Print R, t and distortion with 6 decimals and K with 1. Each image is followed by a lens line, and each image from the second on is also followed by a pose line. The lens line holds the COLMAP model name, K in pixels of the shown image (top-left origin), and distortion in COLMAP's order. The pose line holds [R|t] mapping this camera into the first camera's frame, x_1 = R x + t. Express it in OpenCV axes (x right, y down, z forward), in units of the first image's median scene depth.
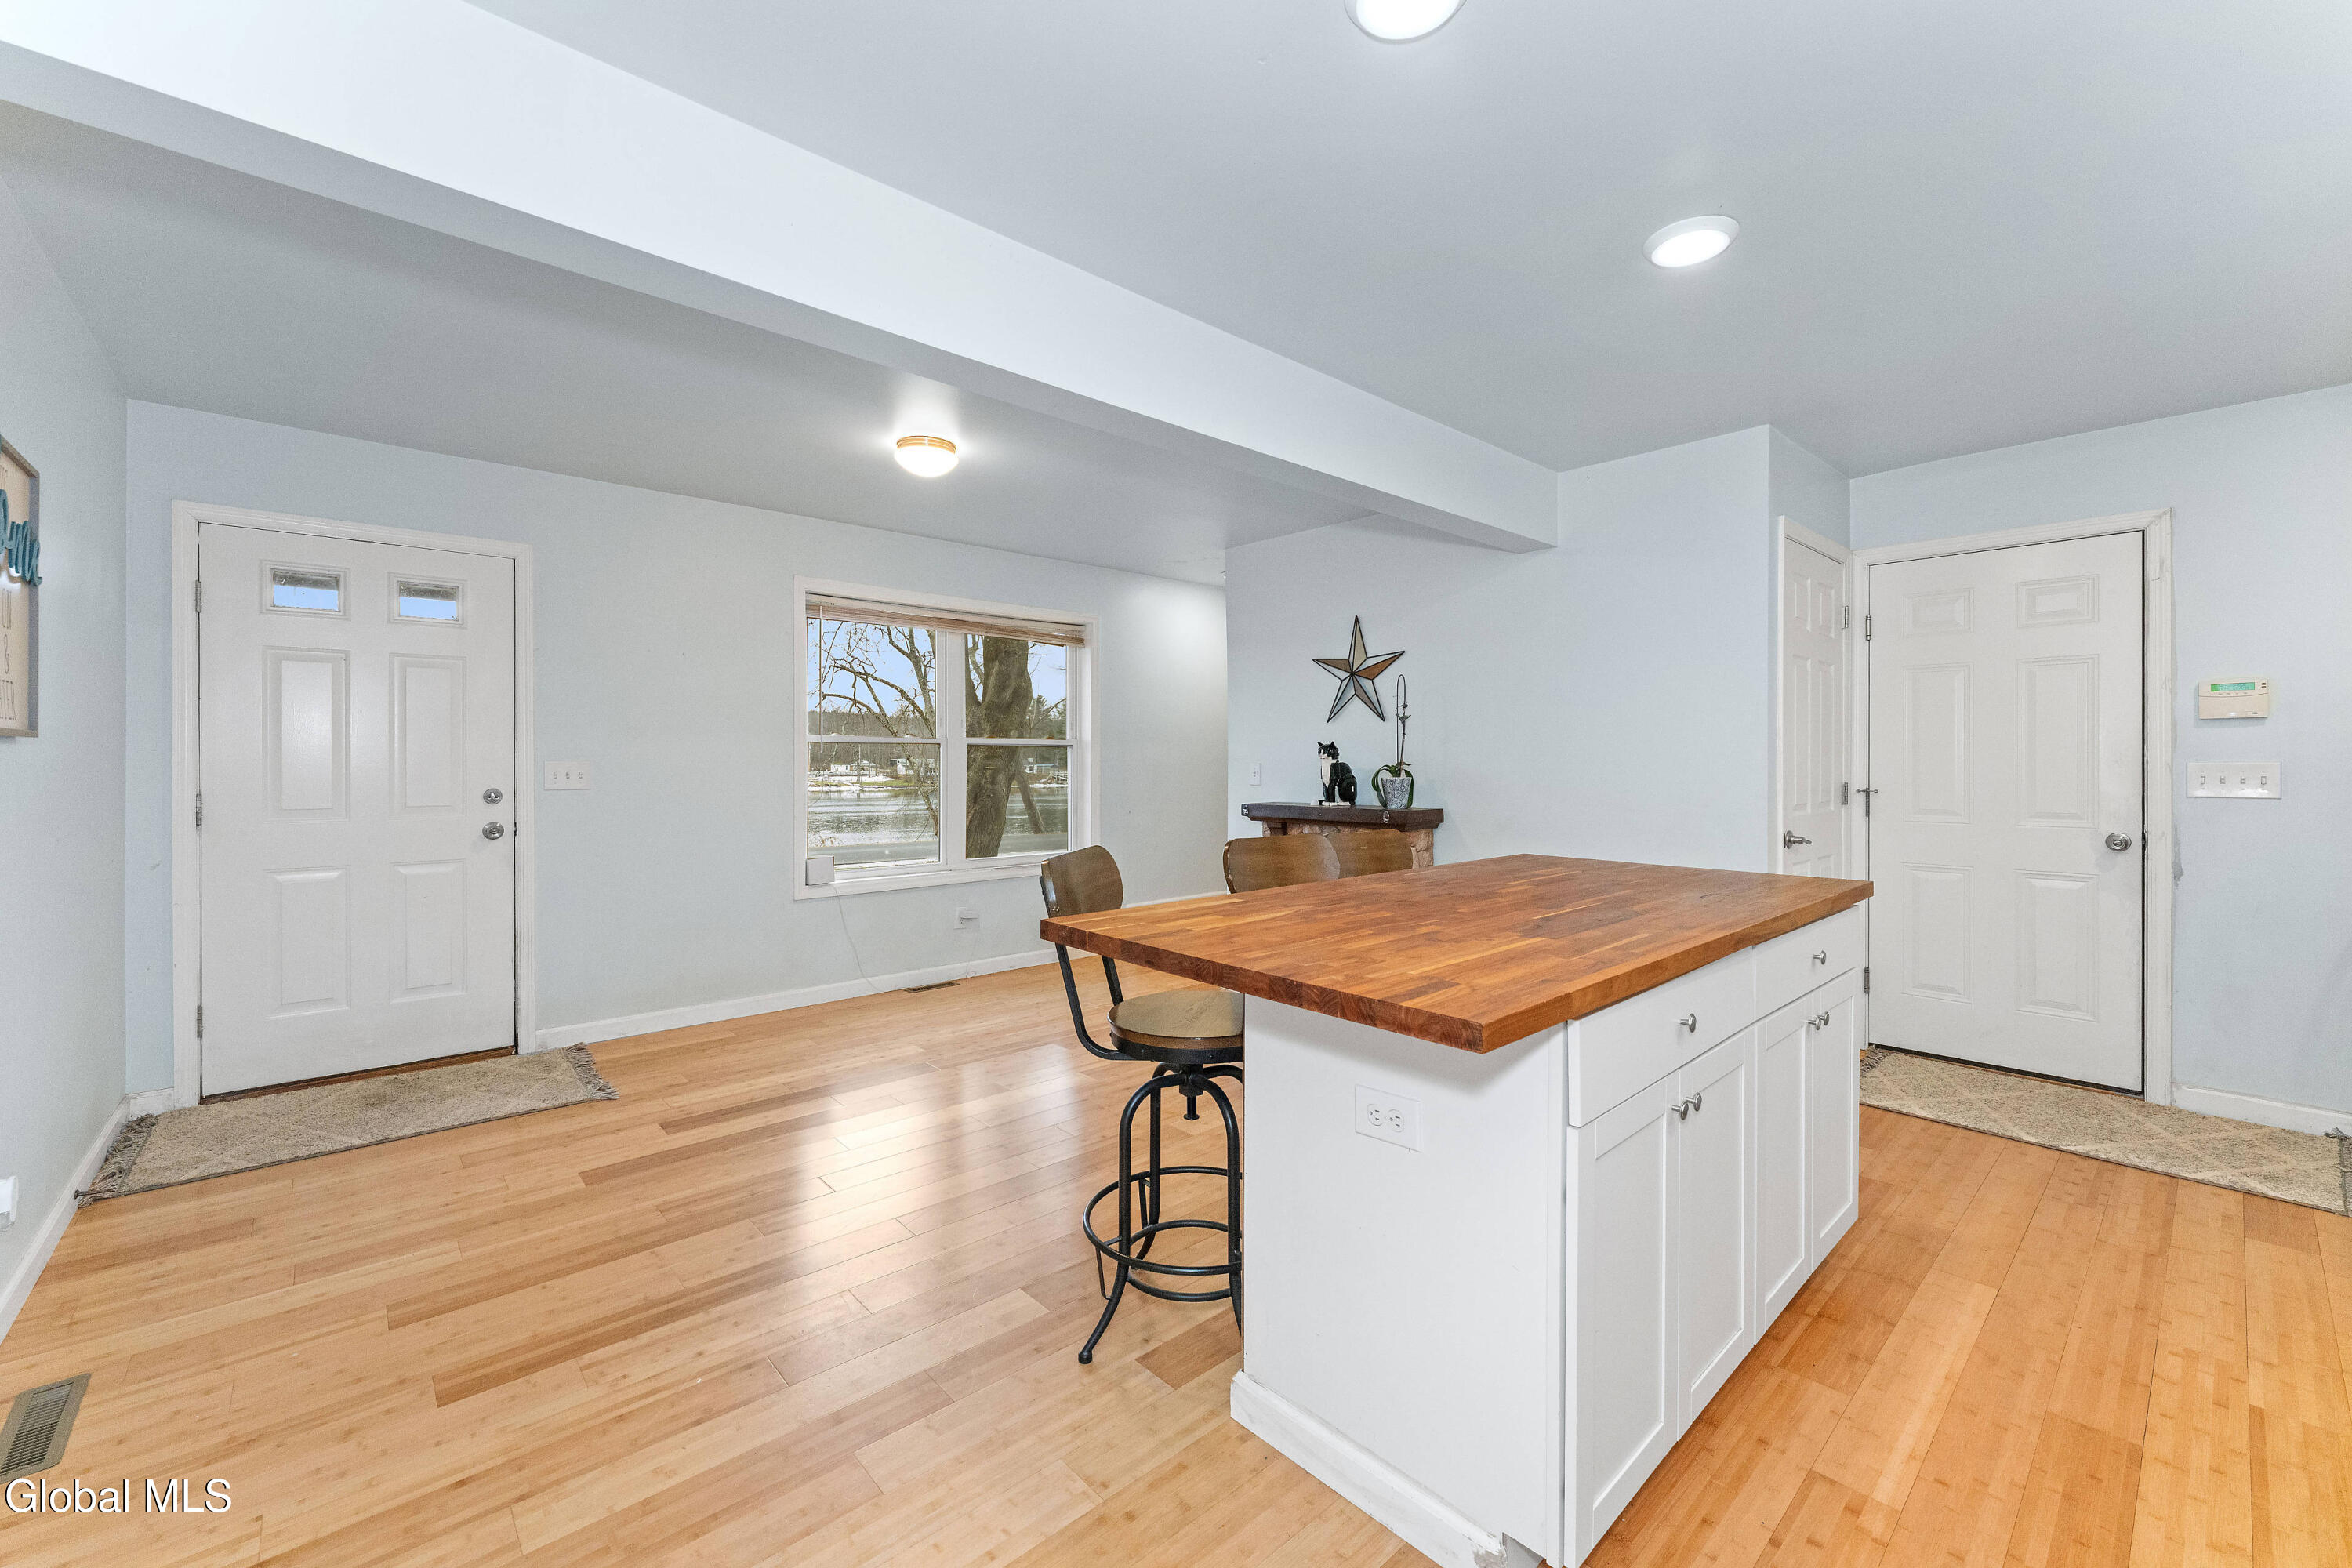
lens RADIAL K [[948.1, 0, 1176.7], [0, 948.1, 763.4], [0, 0, 1]] dist [-0.004149, 0.000017]
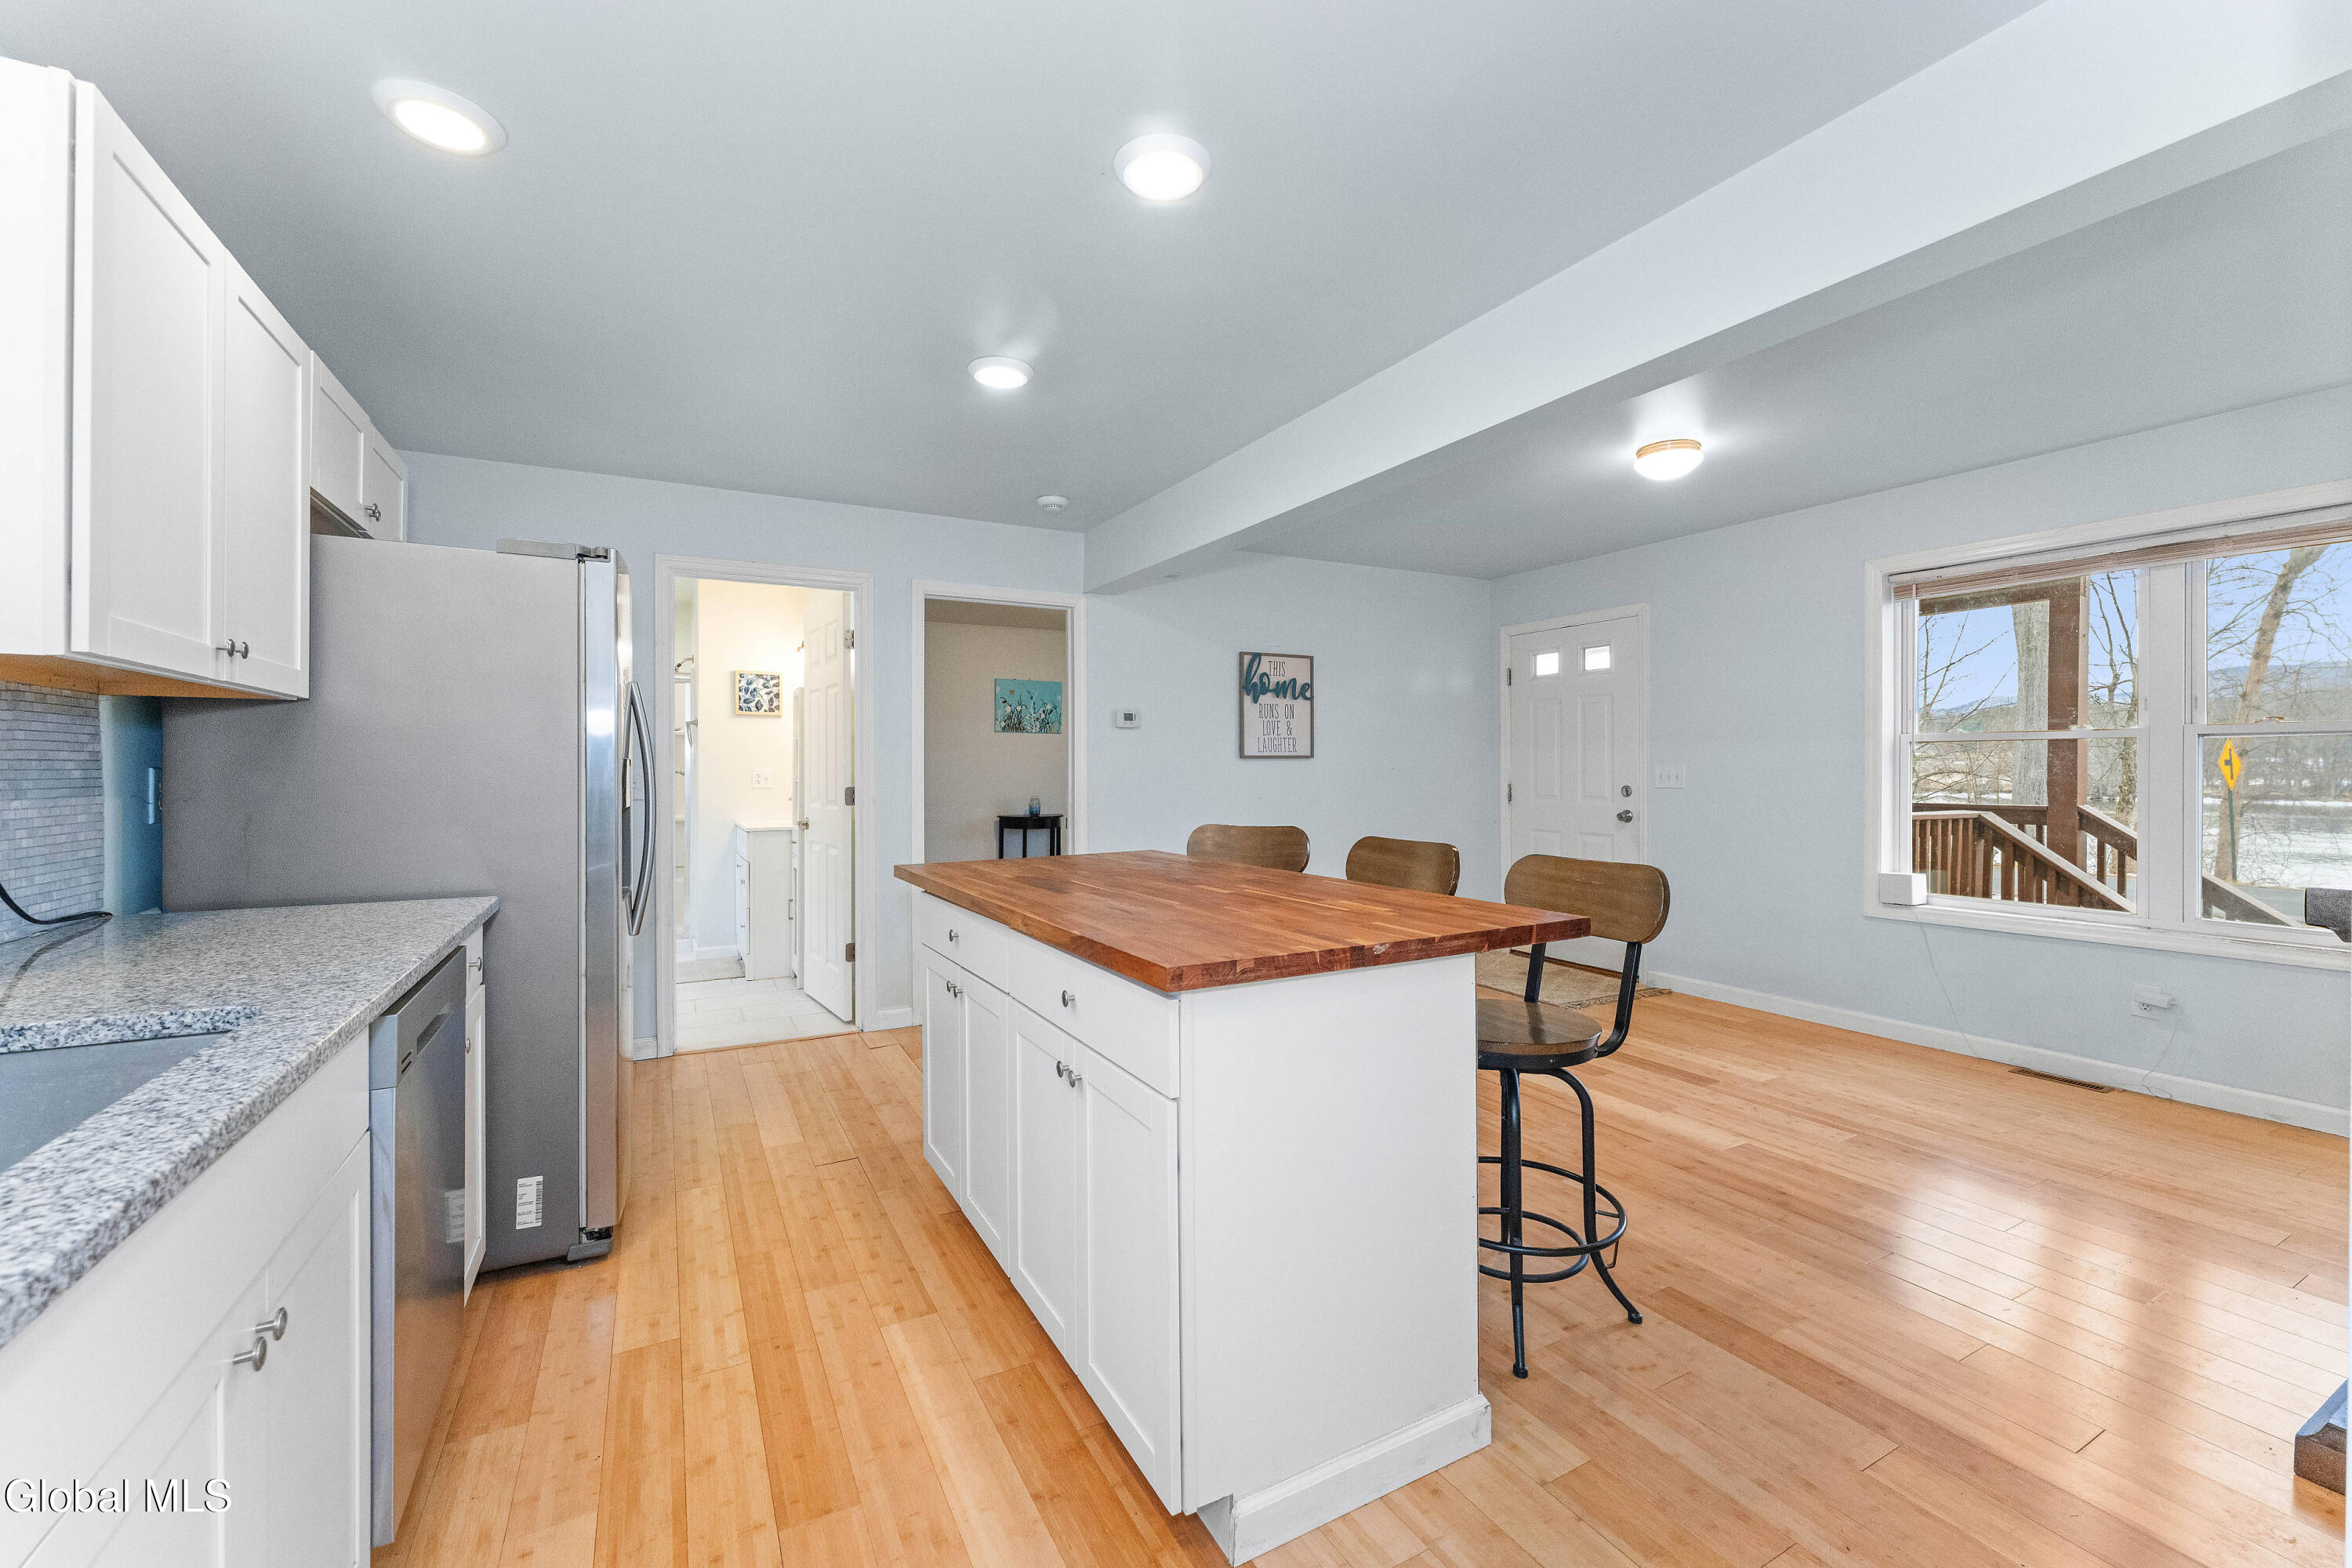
lens RADIAL K [[948.1, 0, 1169.6], [0, 948.1, 775.6], [0, 0, 1]] dist [-0.004149, 0.000017]
pose [[-0.238524, 0.008485, -0.971100, 1.441549], [0.002593, 0.999964, 0.008100, -0.001937], [0.971133, -0.000586, -0.238537, 1.260099]]
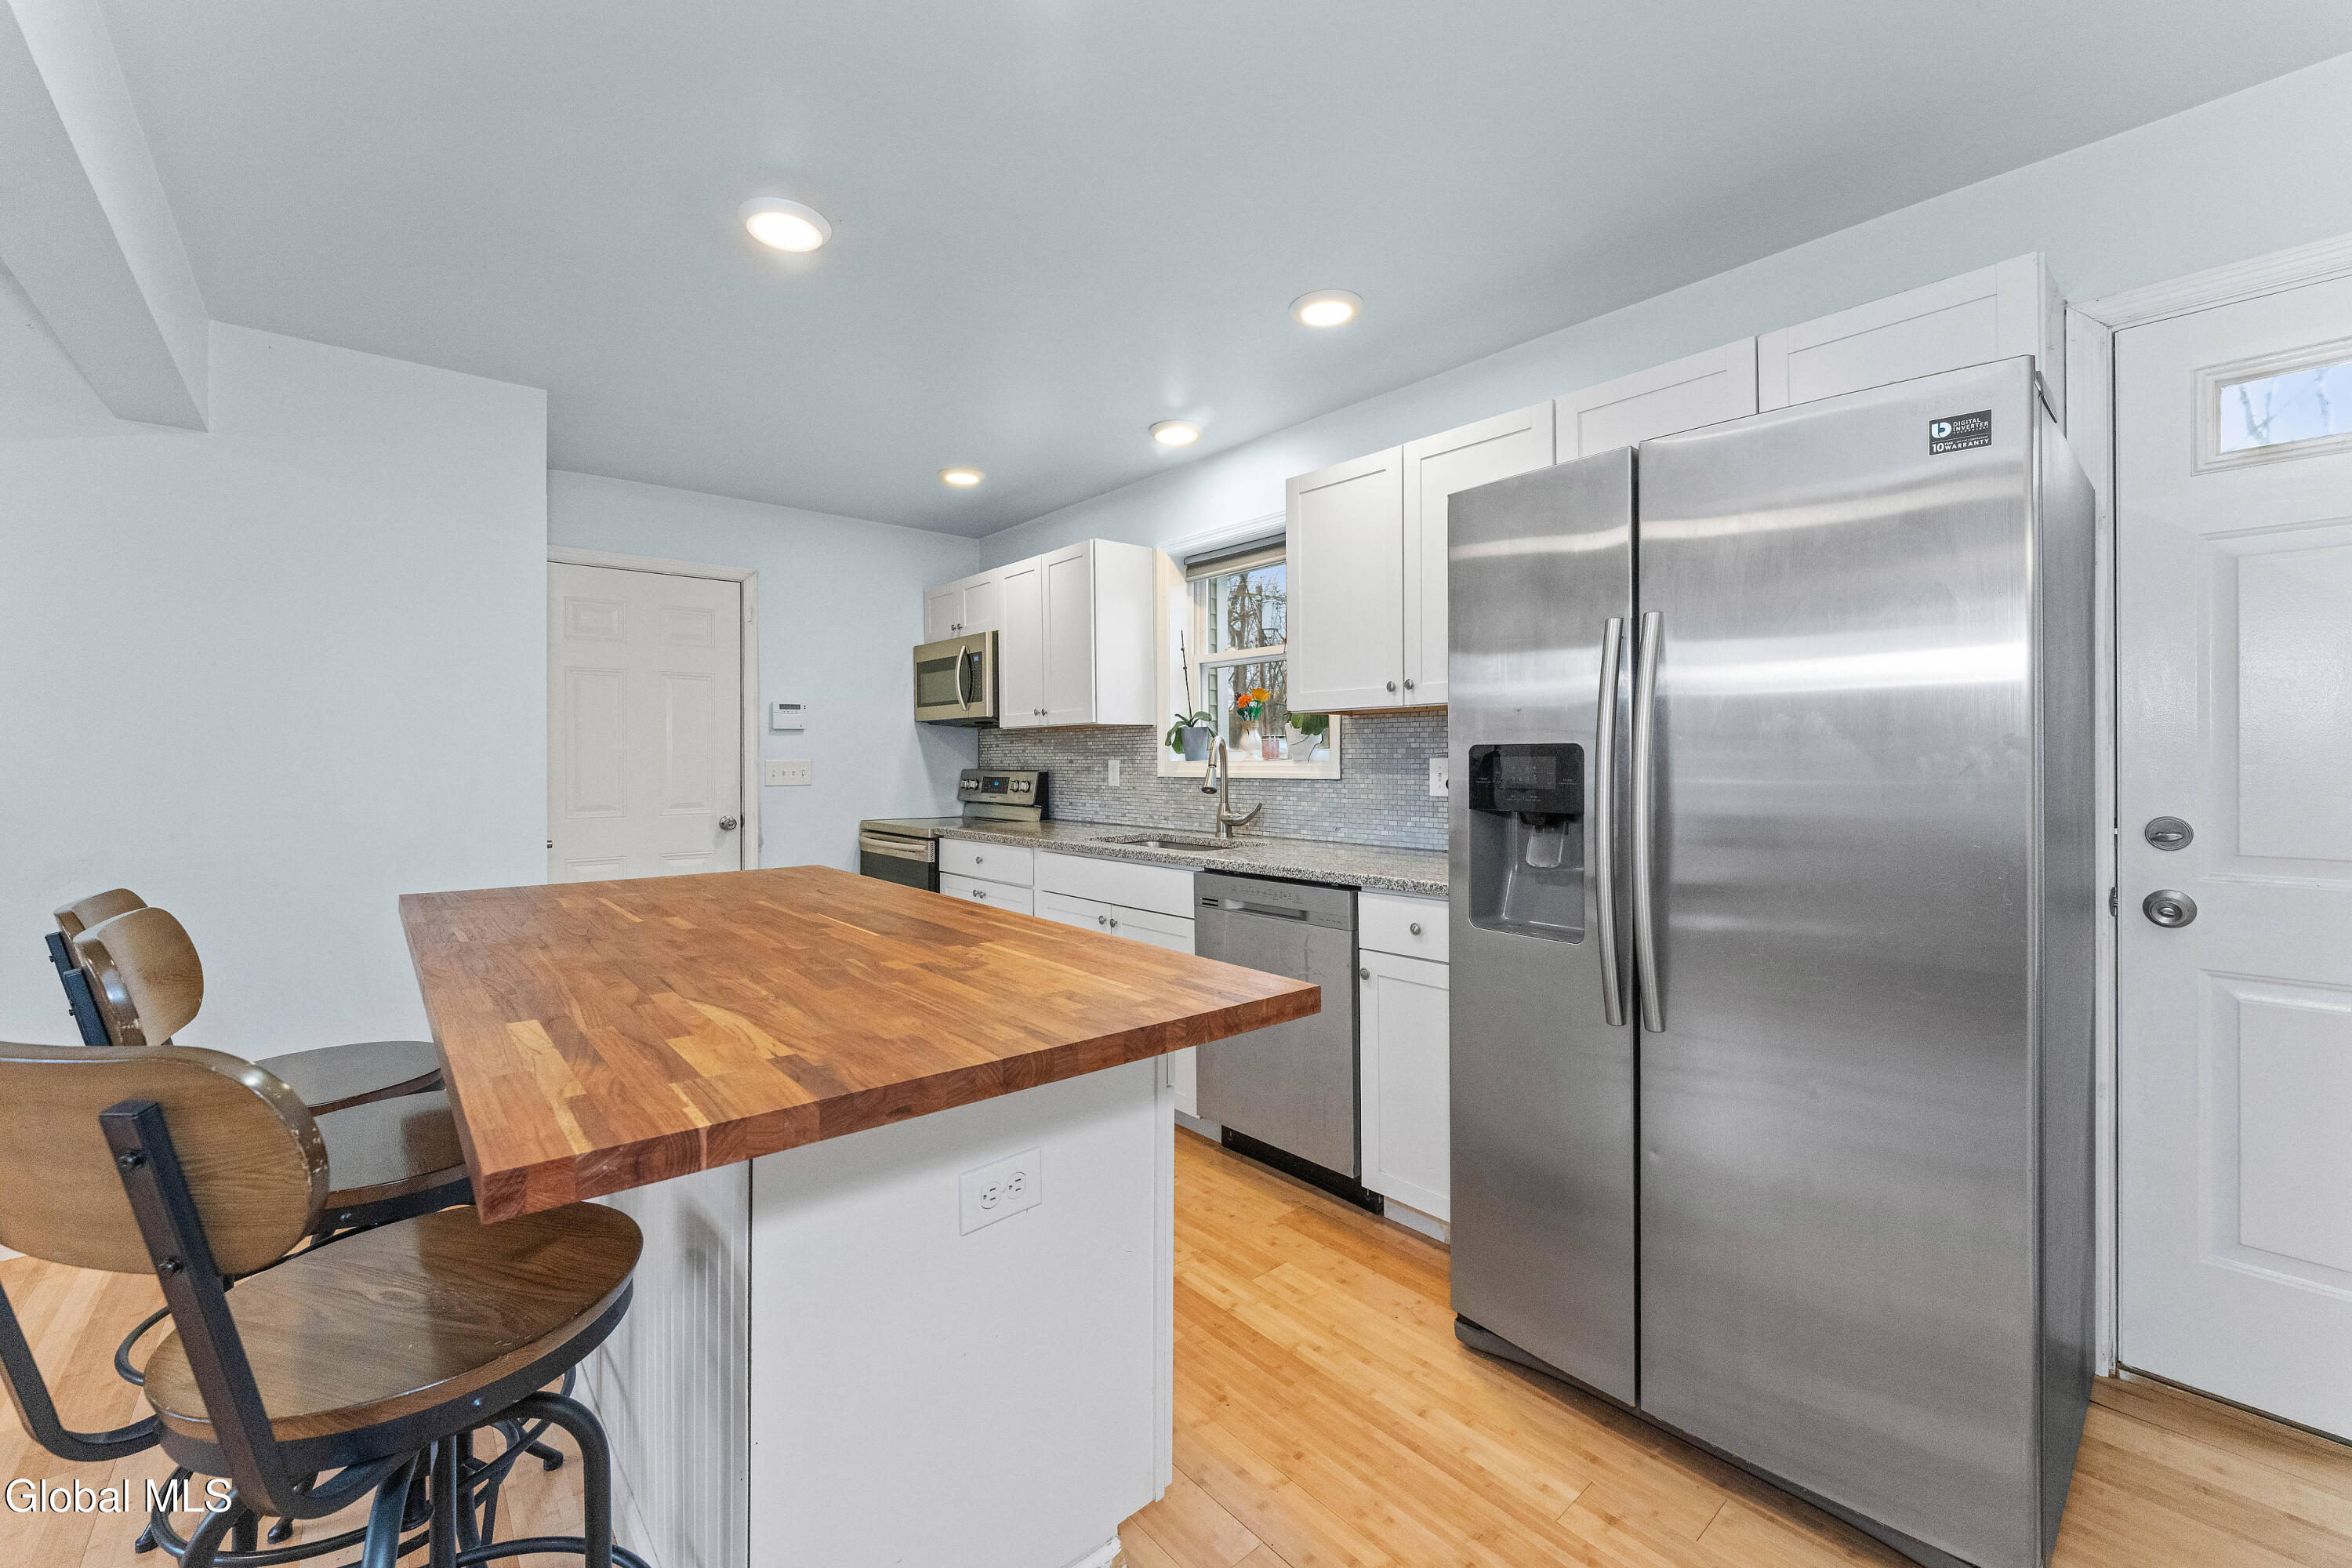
lens RADIAL K [[948.1, 0, 1181.3], [0, 948.1, 771.0], [0, 0, 1]] dist [-0.004149, 0.000017]
pose [[0.016100, -0.011005, 0.999810, -0.431328], [0.001382, 0.999939, 0.010984, -0.000124], [-0.999869, 0.001205, 0.016114, 0.599543]]
